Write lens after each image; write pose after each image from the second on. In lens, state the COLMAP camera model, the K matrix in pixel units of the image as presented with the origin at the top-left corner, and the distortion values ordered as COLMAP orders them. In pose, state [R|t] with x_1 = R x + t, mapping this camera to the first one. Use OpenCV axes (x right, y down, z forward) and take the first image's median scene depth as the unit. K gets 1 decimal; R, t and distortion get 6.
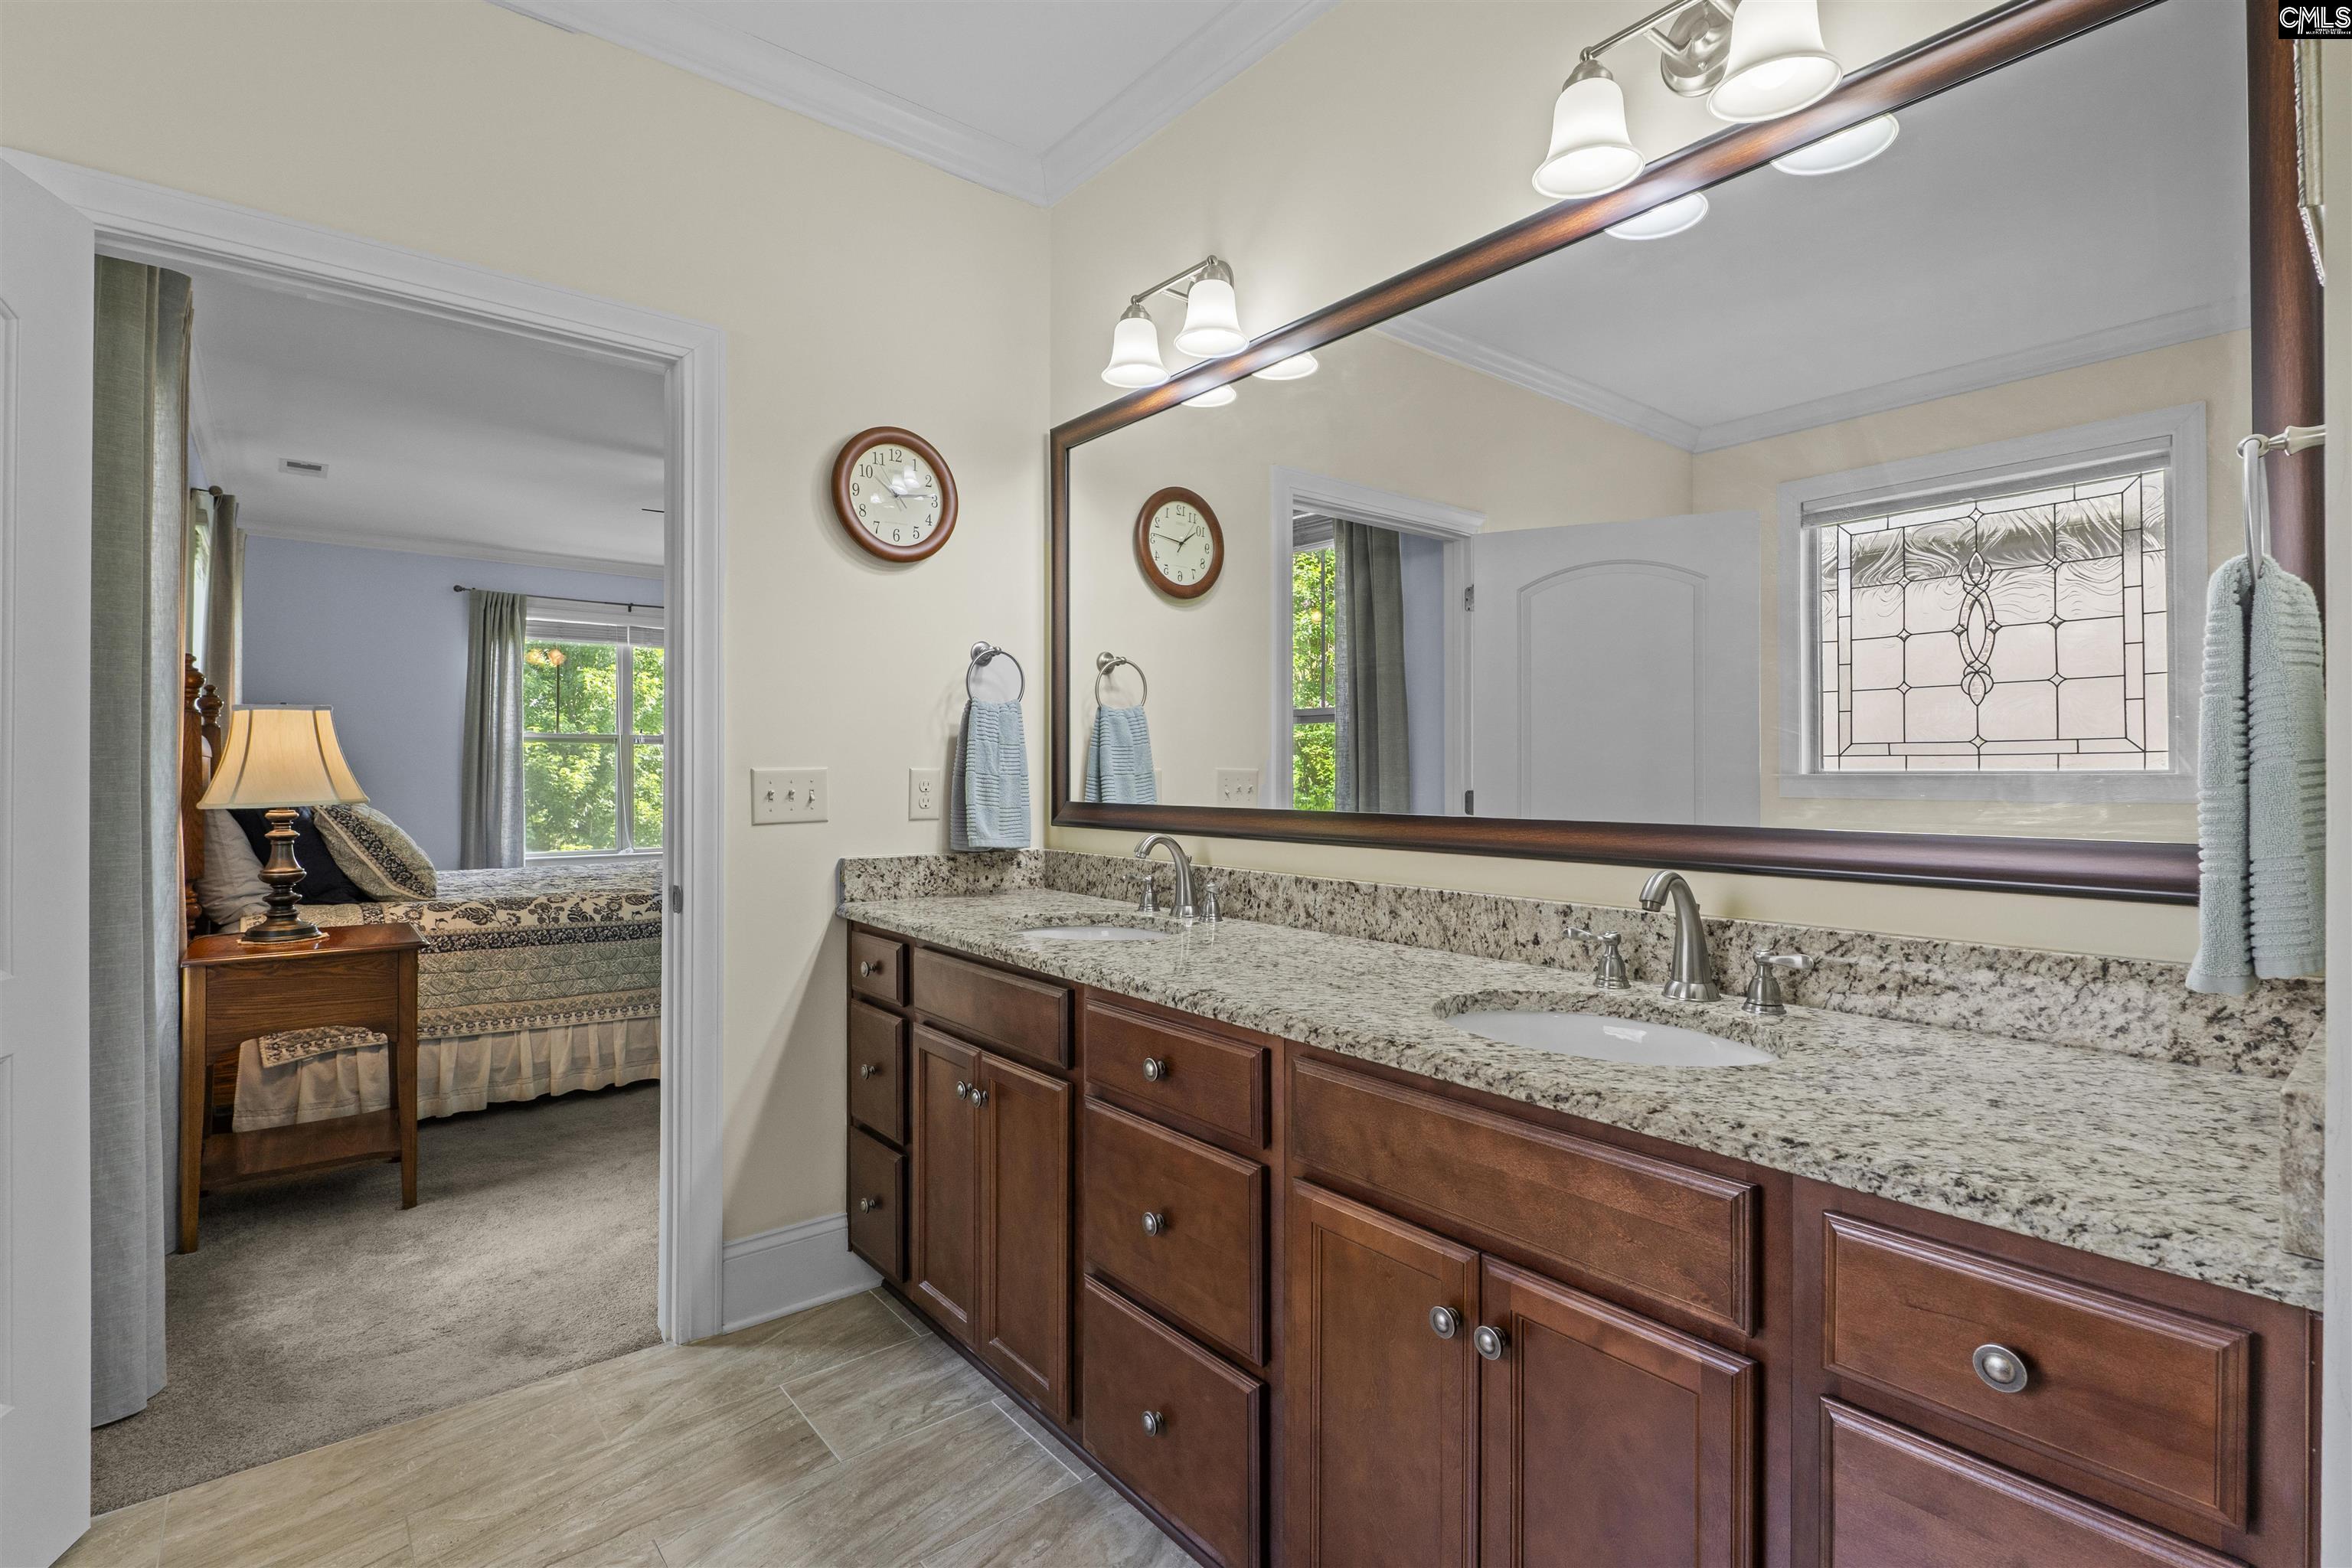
lens RADIAL K [[1085.7, 0, 1183.5], [0, 1085.7, 763.2], [0, 0, 1]] dist [0.000157, 0.000088]
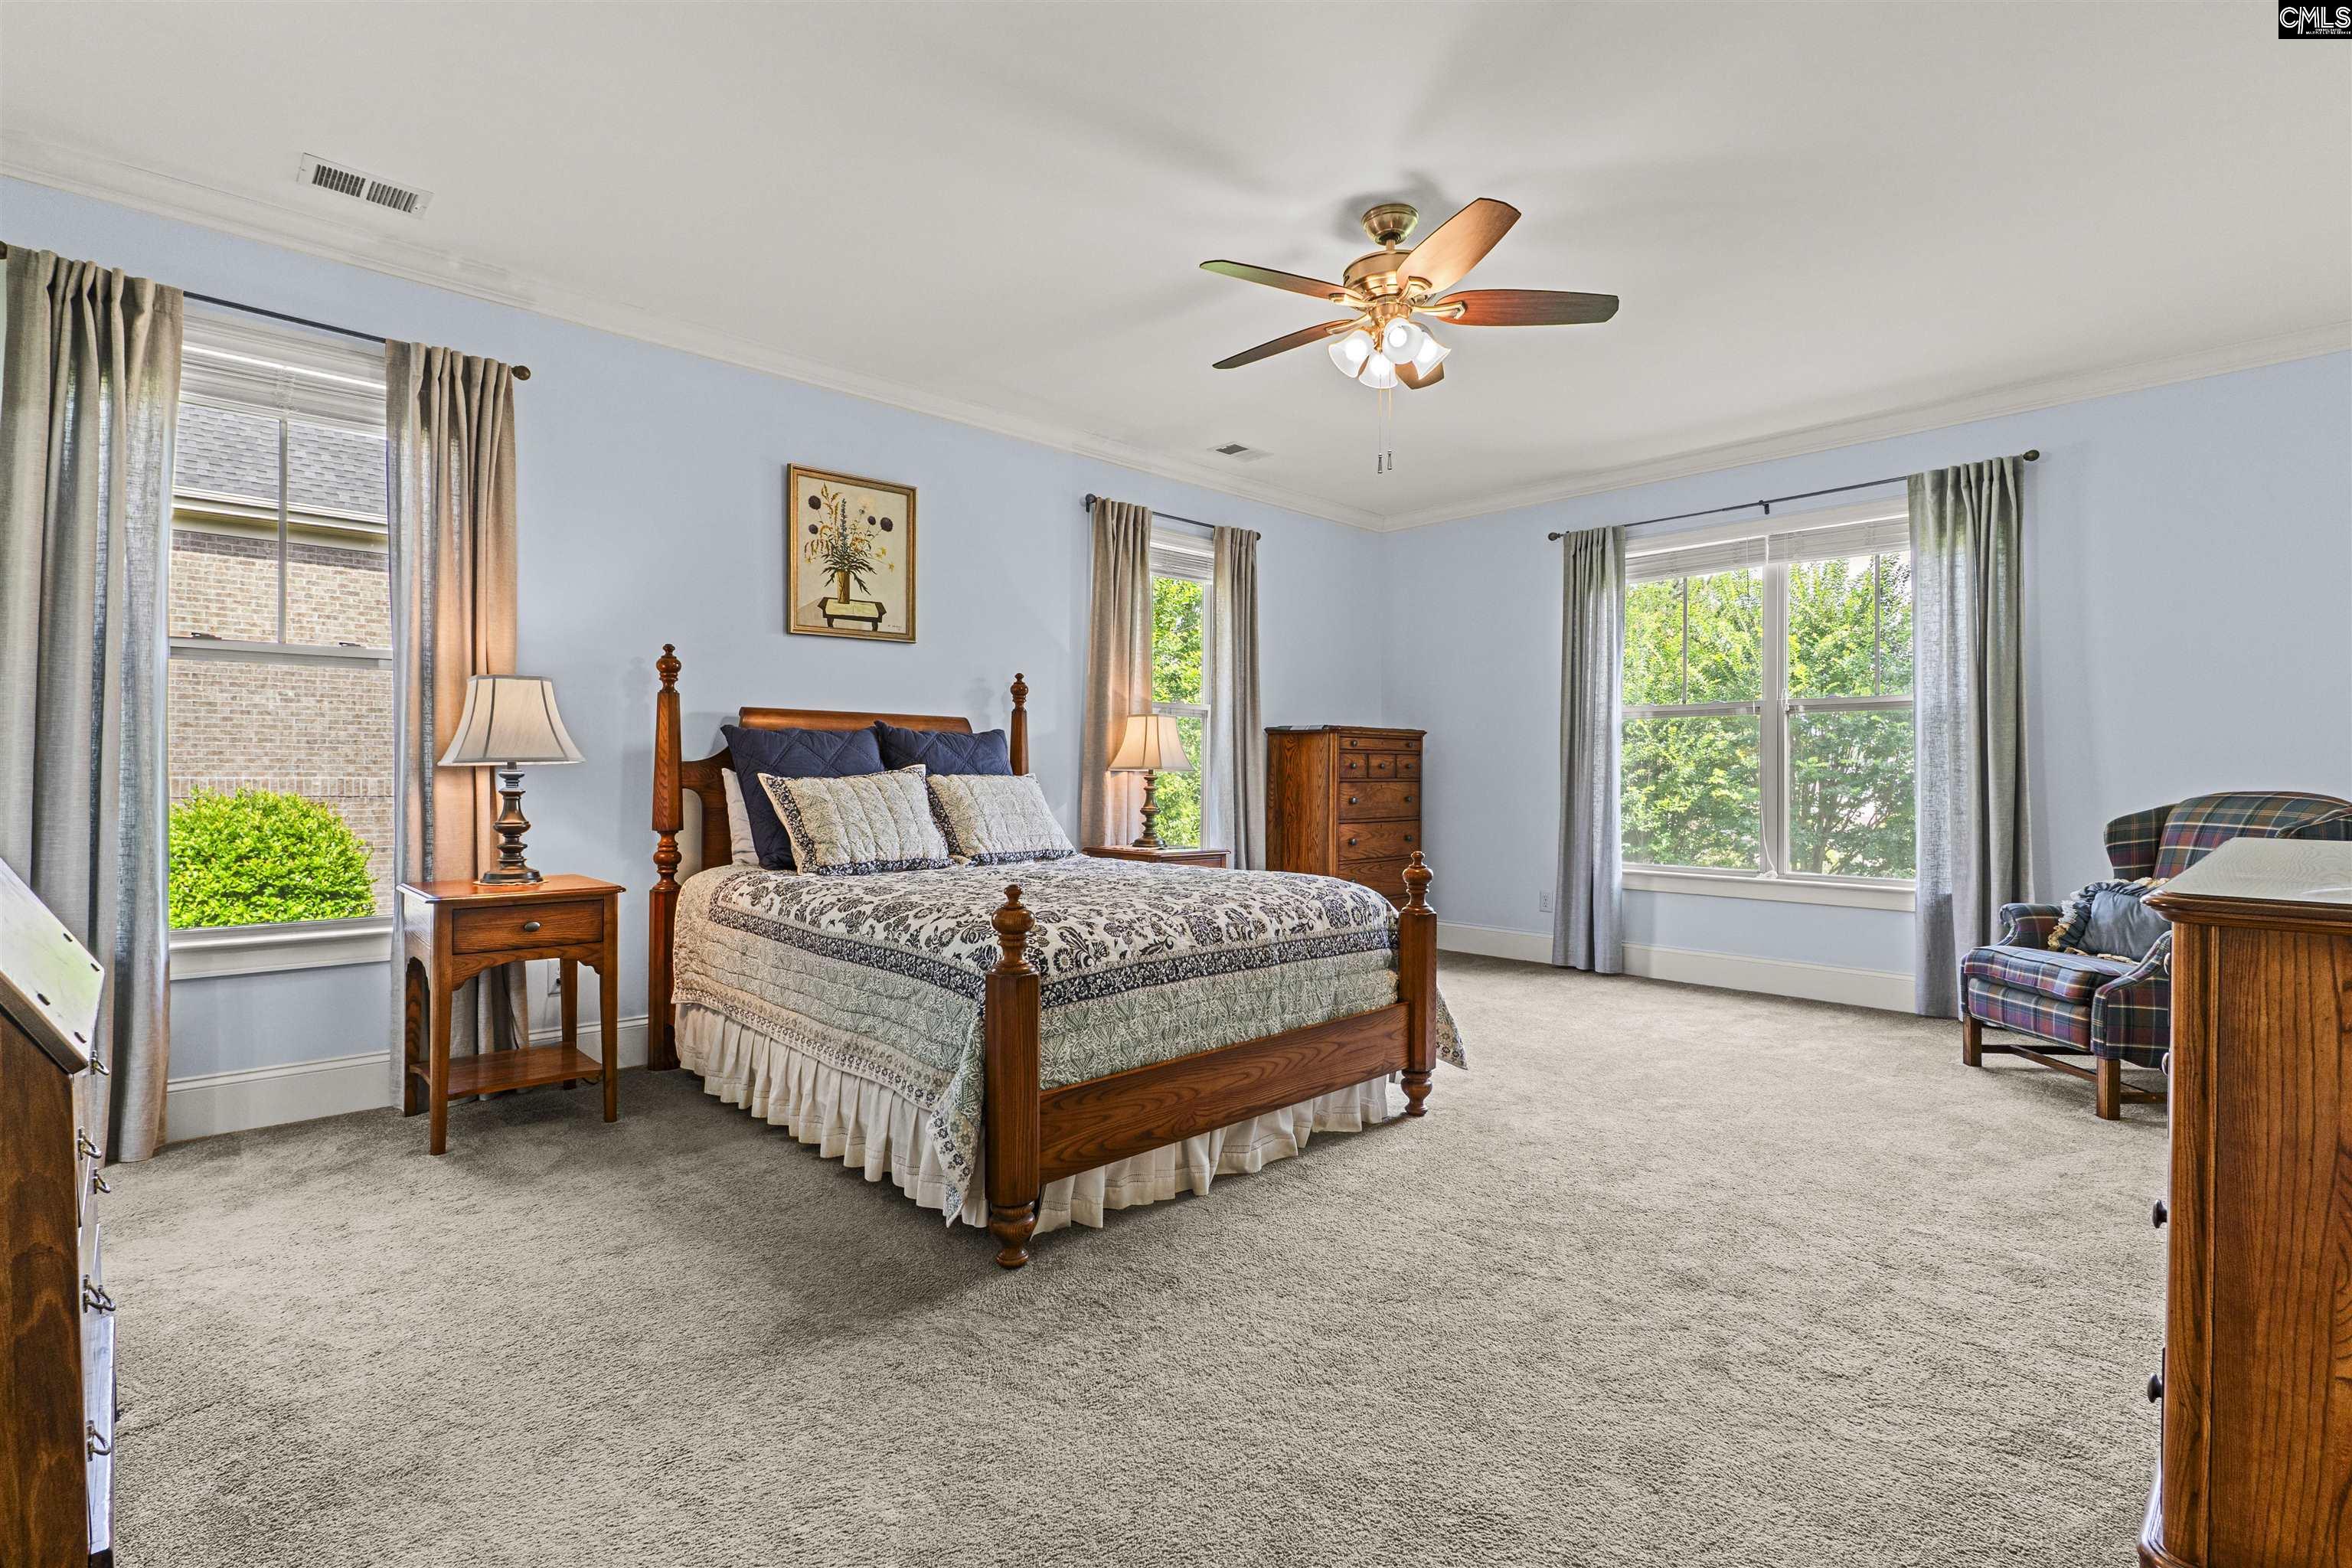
lens RADIAL K [[1085.7, 0, 1183.5], [0, 1085.7, 763.2], [0, 0, 1]] dist [0.000157, 0.000088]
pose [[0.085911, -0.010697, -0.996245, 0.195361], [0.007930, 0.999918, -0.010053, 0.029087], [0.996271, -0.007037, 0.085989, 0.860415]]
